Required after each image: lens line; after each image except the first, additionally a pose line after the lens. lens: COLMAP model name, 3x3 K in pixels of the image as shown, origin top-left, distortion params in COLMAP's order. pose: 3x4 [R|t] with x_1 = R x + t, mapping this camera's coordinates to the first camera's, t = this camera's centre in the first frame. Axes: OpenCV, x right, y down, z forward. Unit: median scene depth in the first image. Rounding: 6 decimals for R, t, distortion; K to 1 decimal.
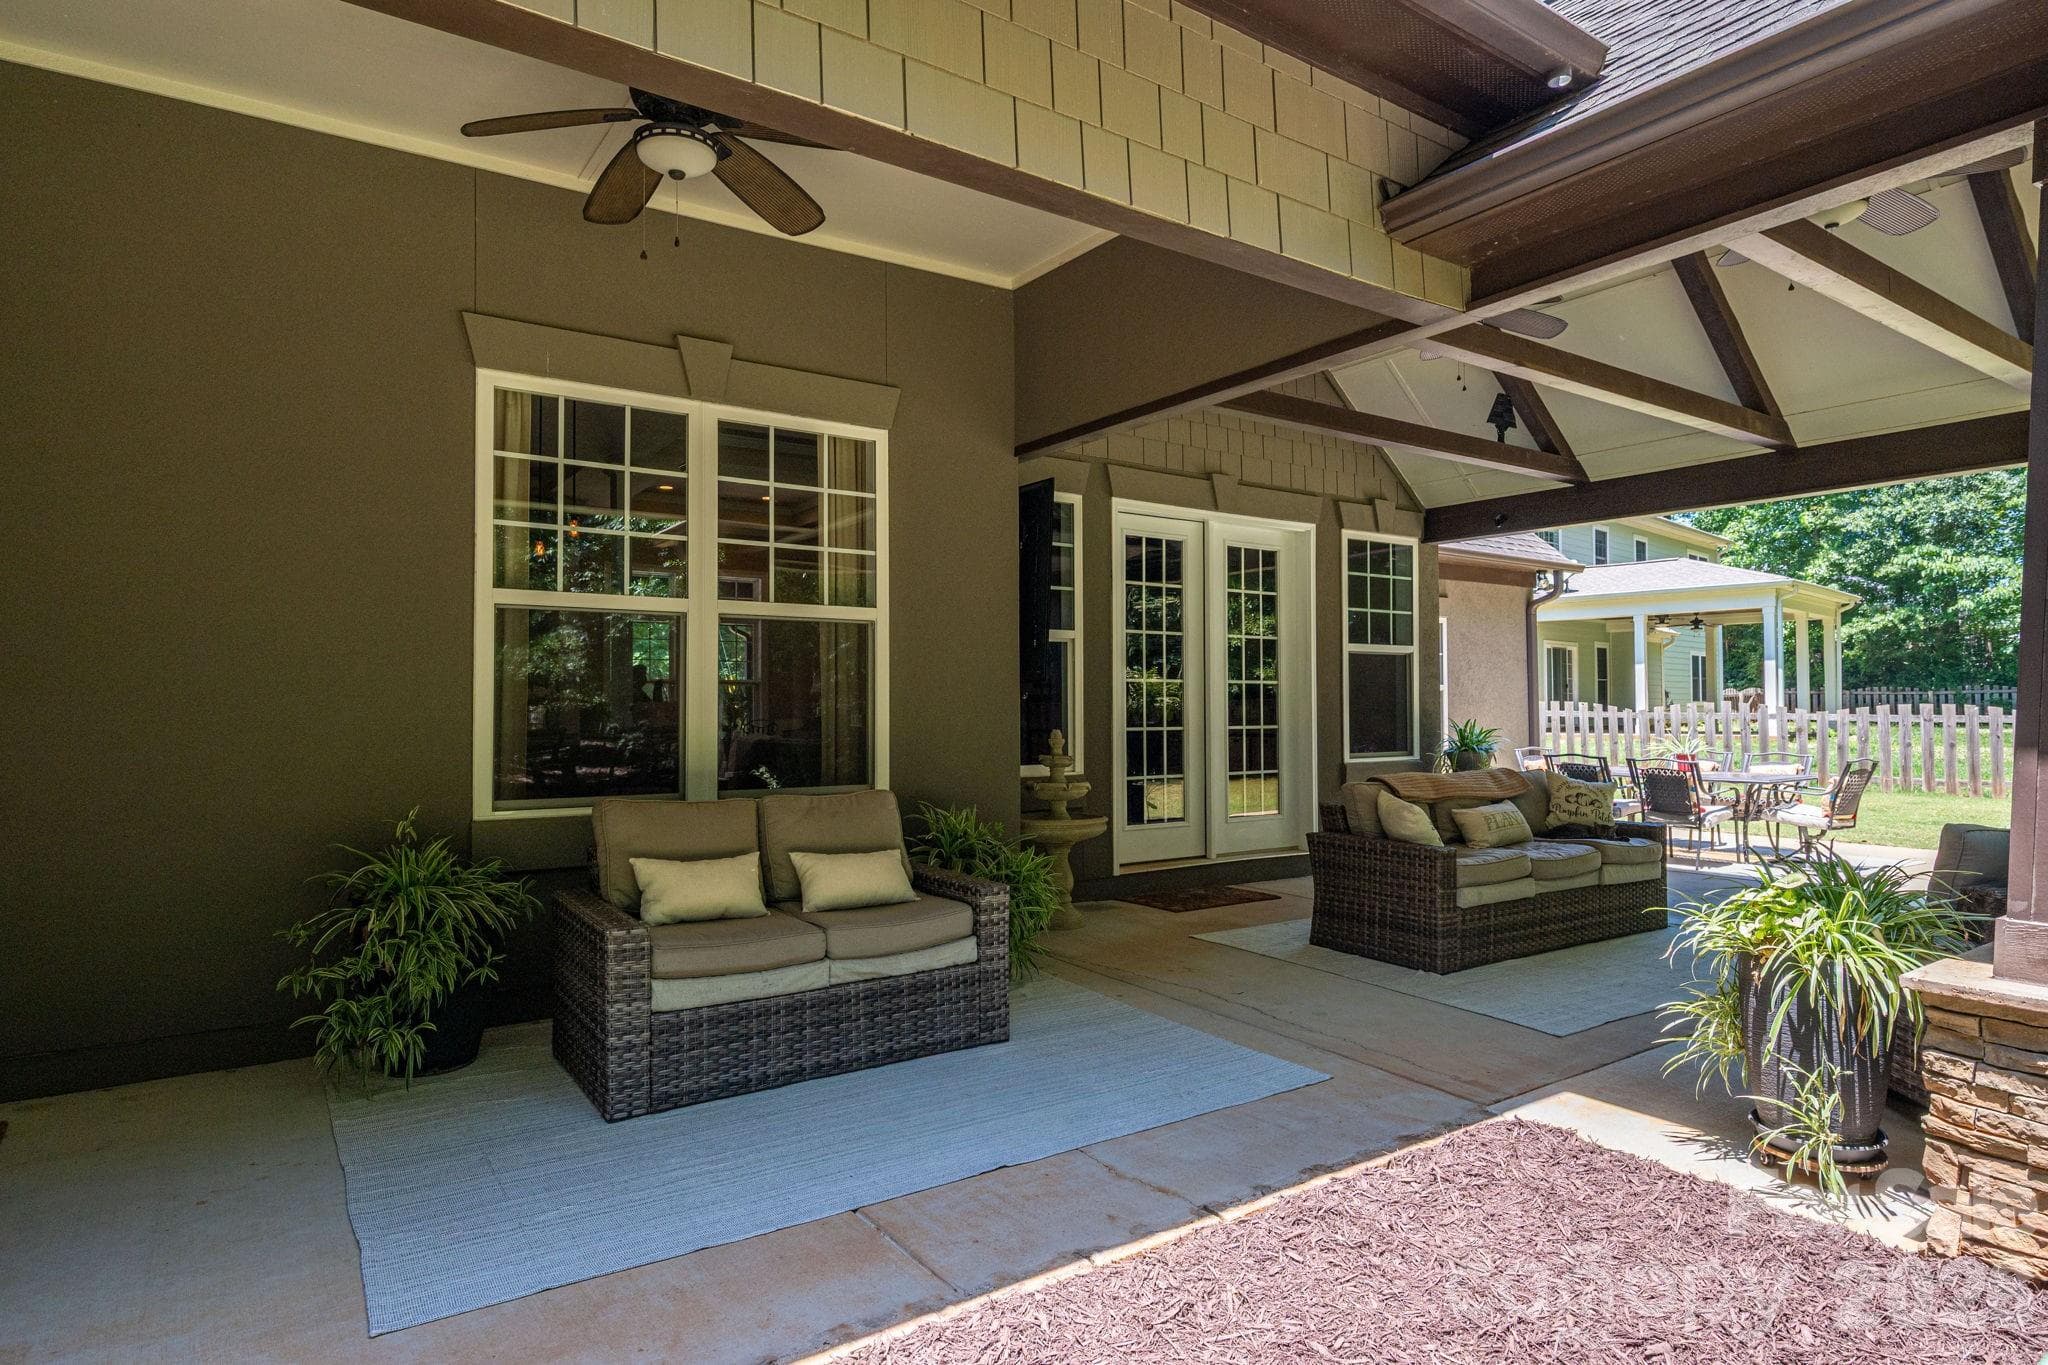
lens RADIAL K [[1167.2, 0, 1097.6], [0, 1167.2, 680.8], [0, 0, 1]] dist [-0.013912, 0.000877]
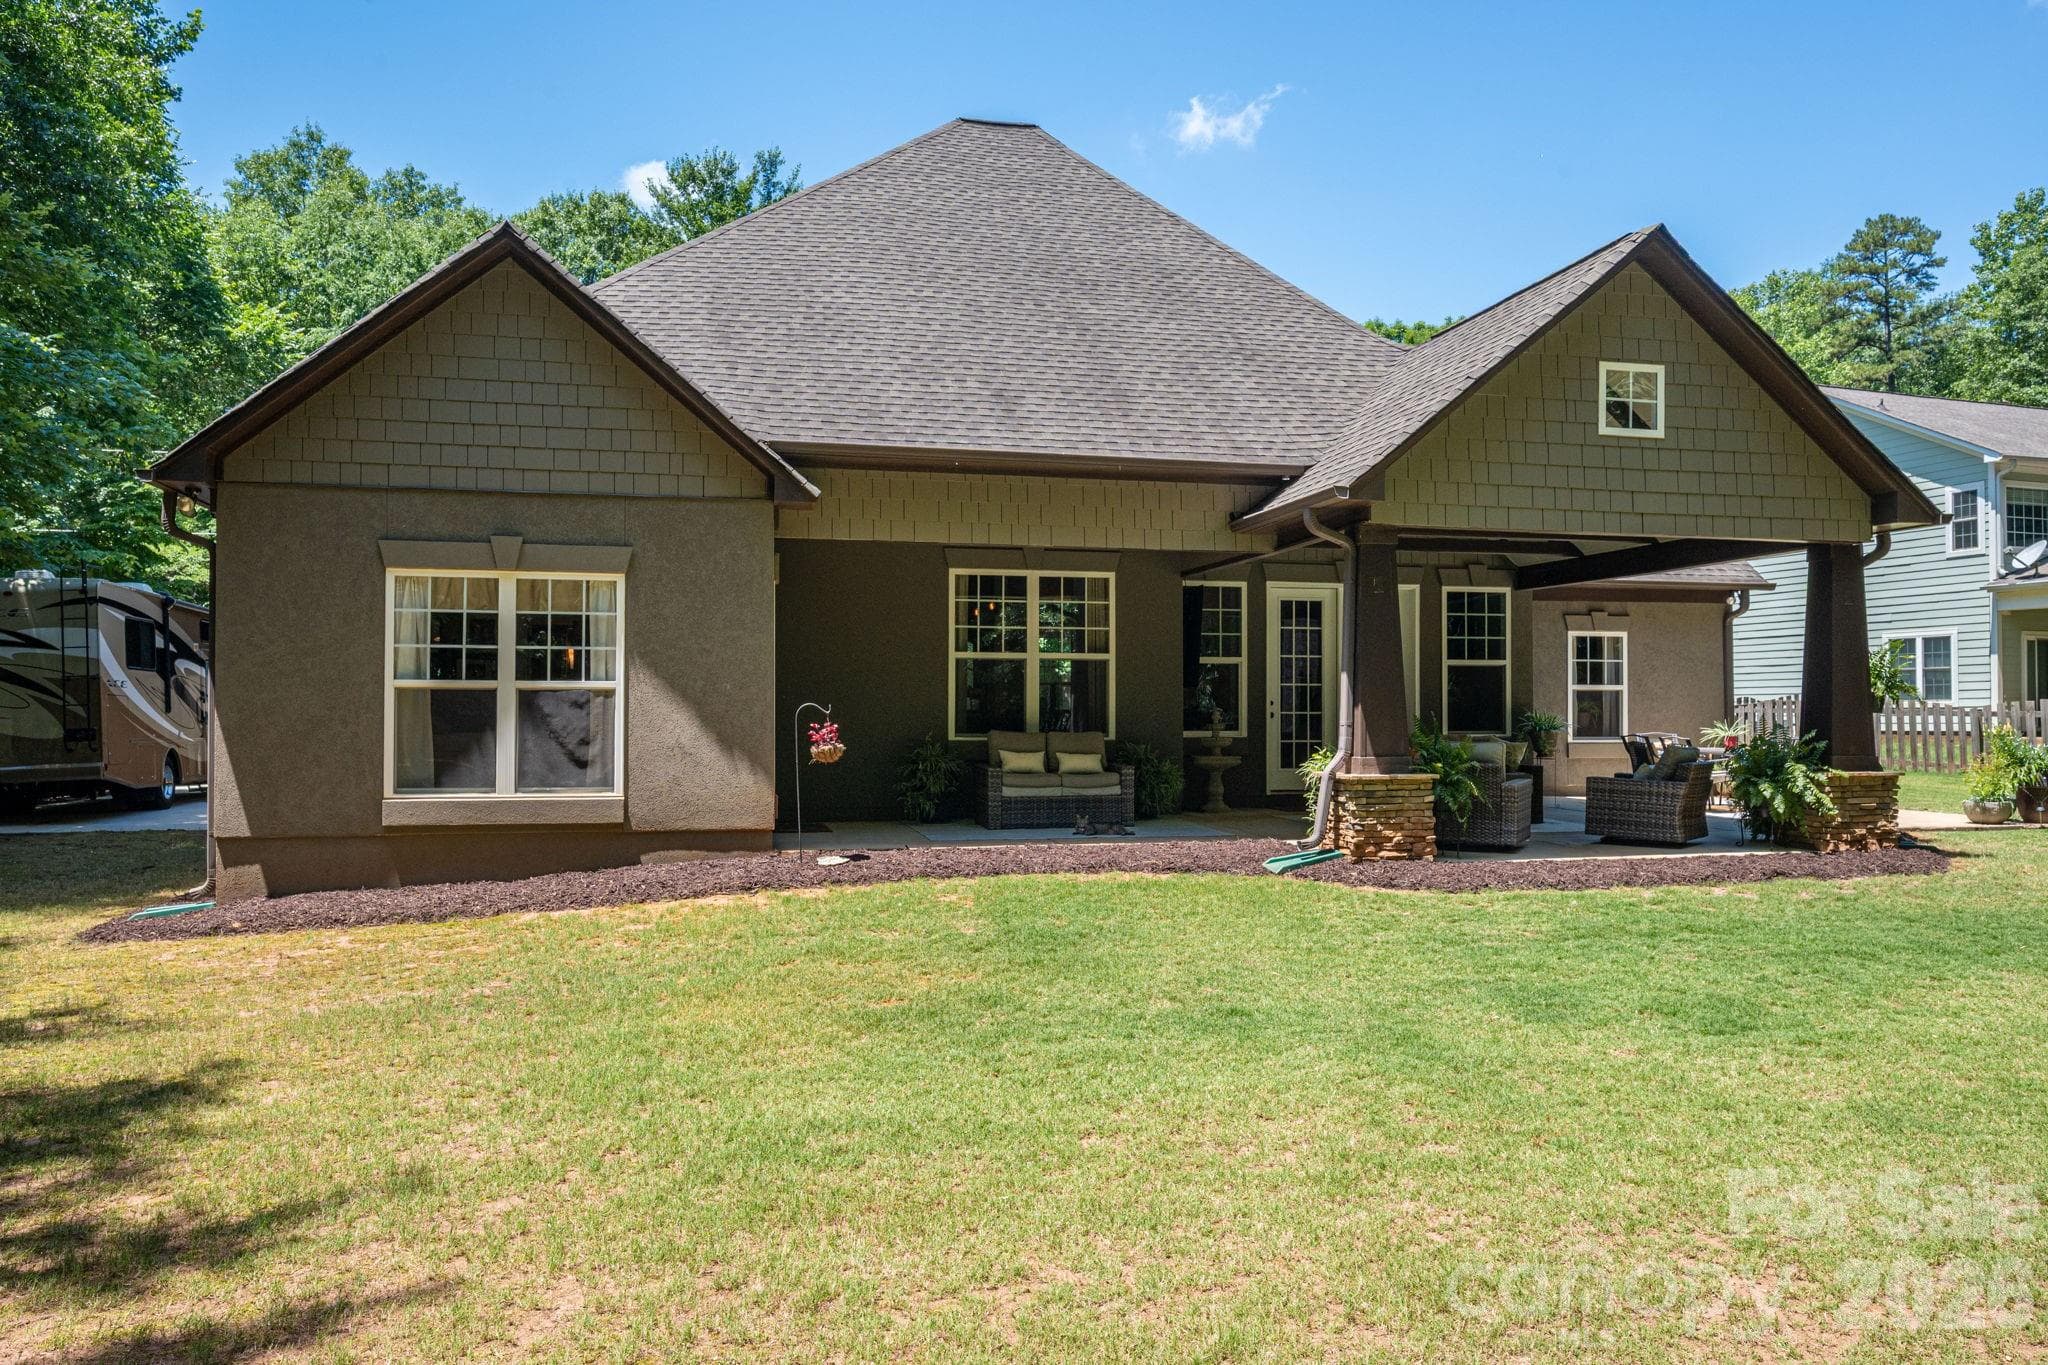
lens RADIAL K [[1503.6, 0, 1035.5], [0, 1503.6, 695.1], [0, 0, 1]] dist [-0.006727, 0.000419]
pose [[0.911322, 0.002874, -0.411684, 0.952241], [0.002997, 0.999903, 0.013614, -0.024405], [0.411684, -0.013640, 0.911225, -1.843745]]
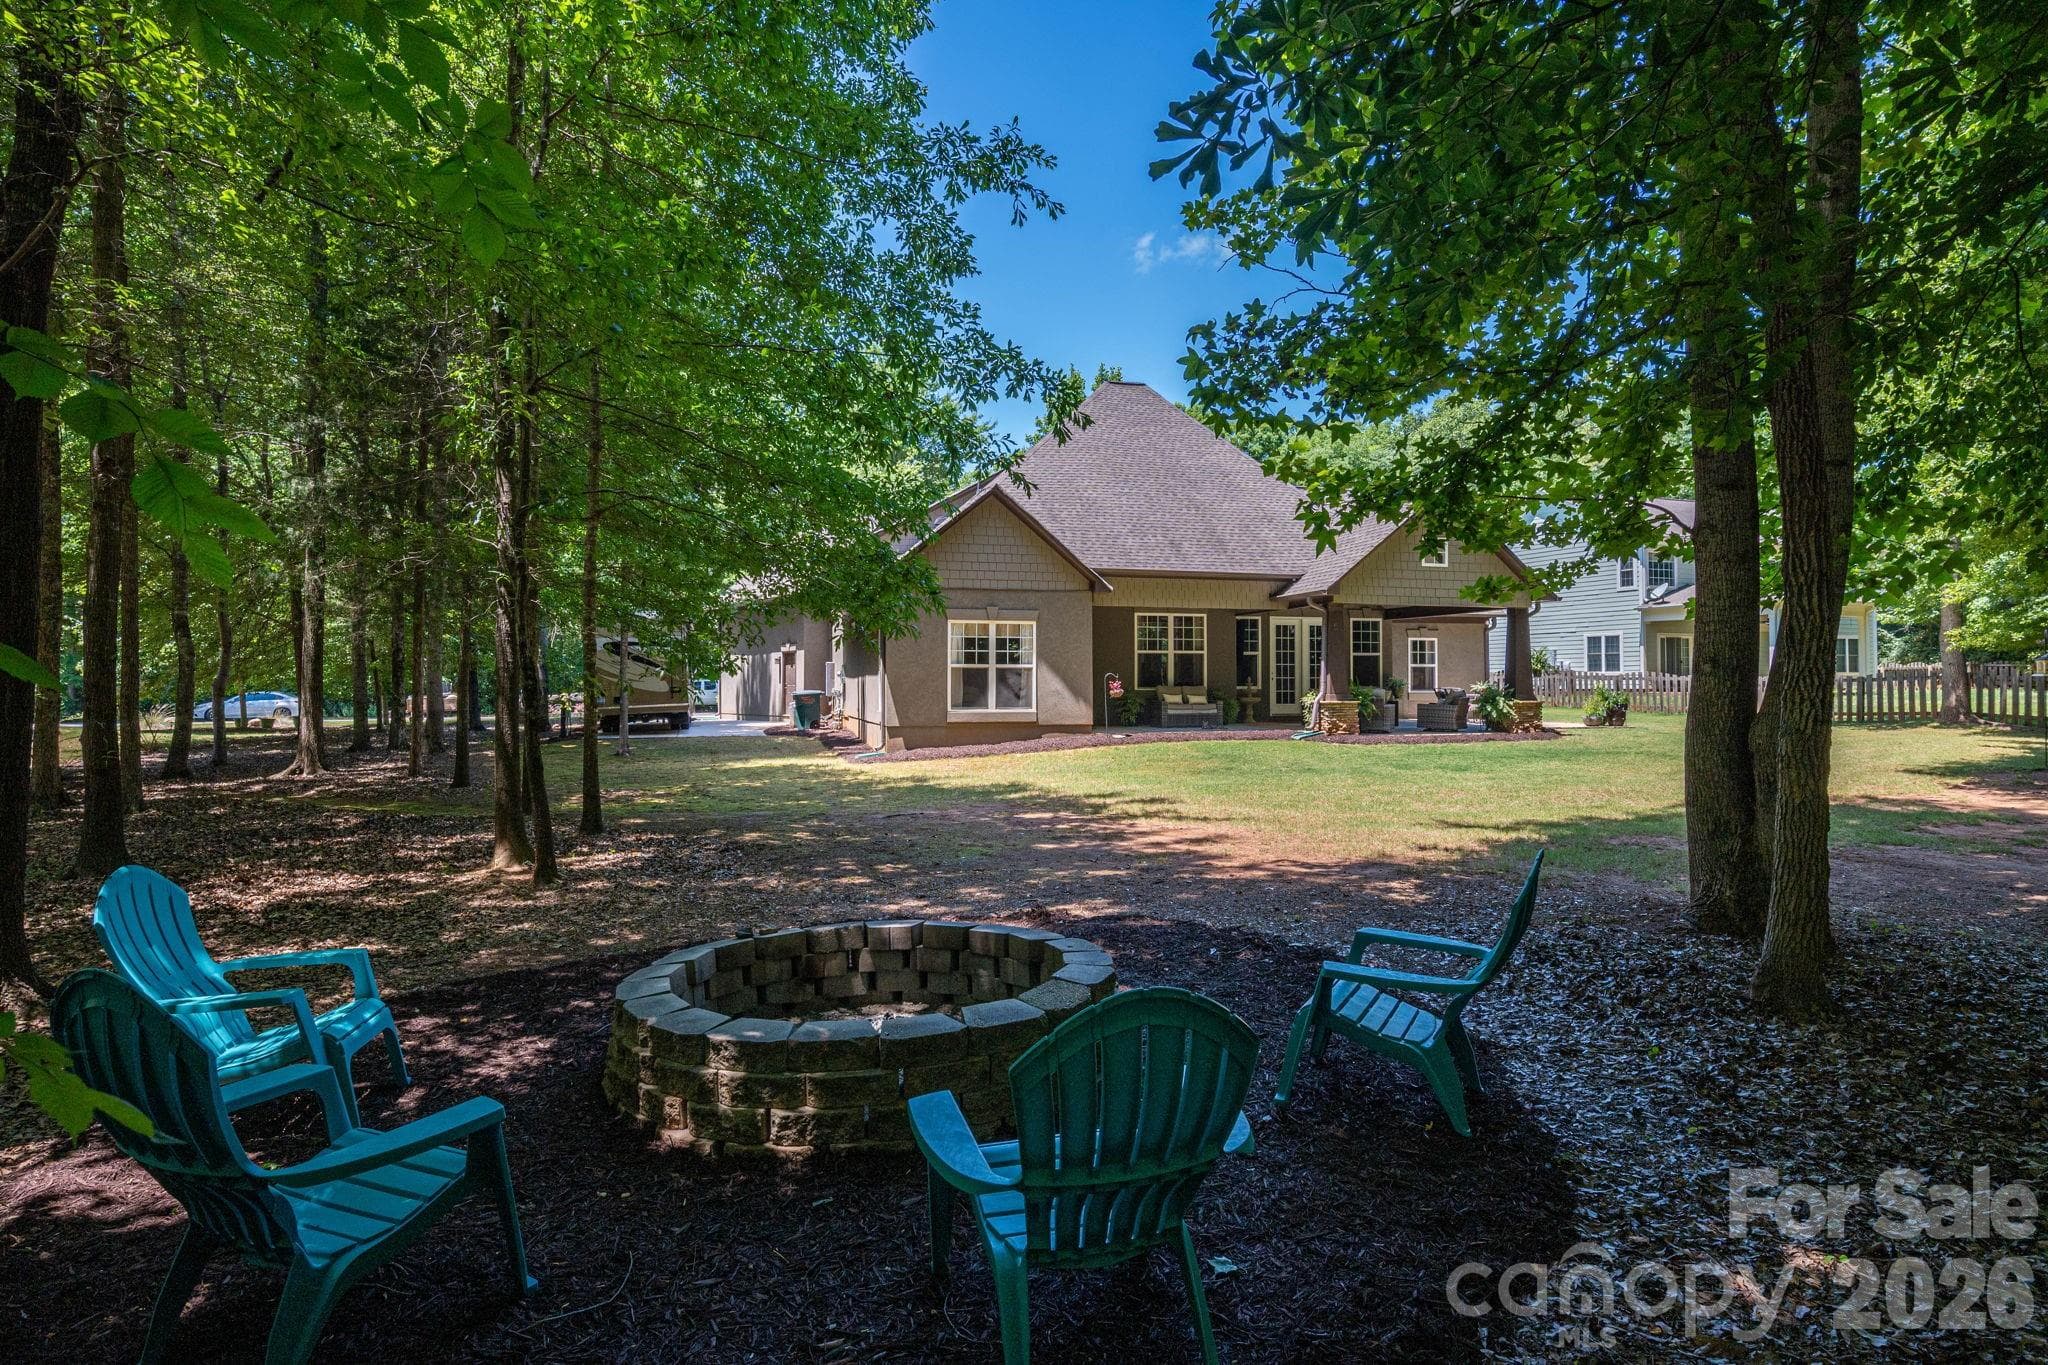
lens RADIAL K [[1167.2, 0, 1032.4], [0, 1167.2, 667.4], [0, 0, 1]] dist [-0.013912, 0.000877]
pose [[0.924269, 0.002425, -0.381734, 1.123987], [0.003147, 0.999897, 0.013973, -0.069873], [0.381729, -0.014116, 0.924167, -4.215763]]
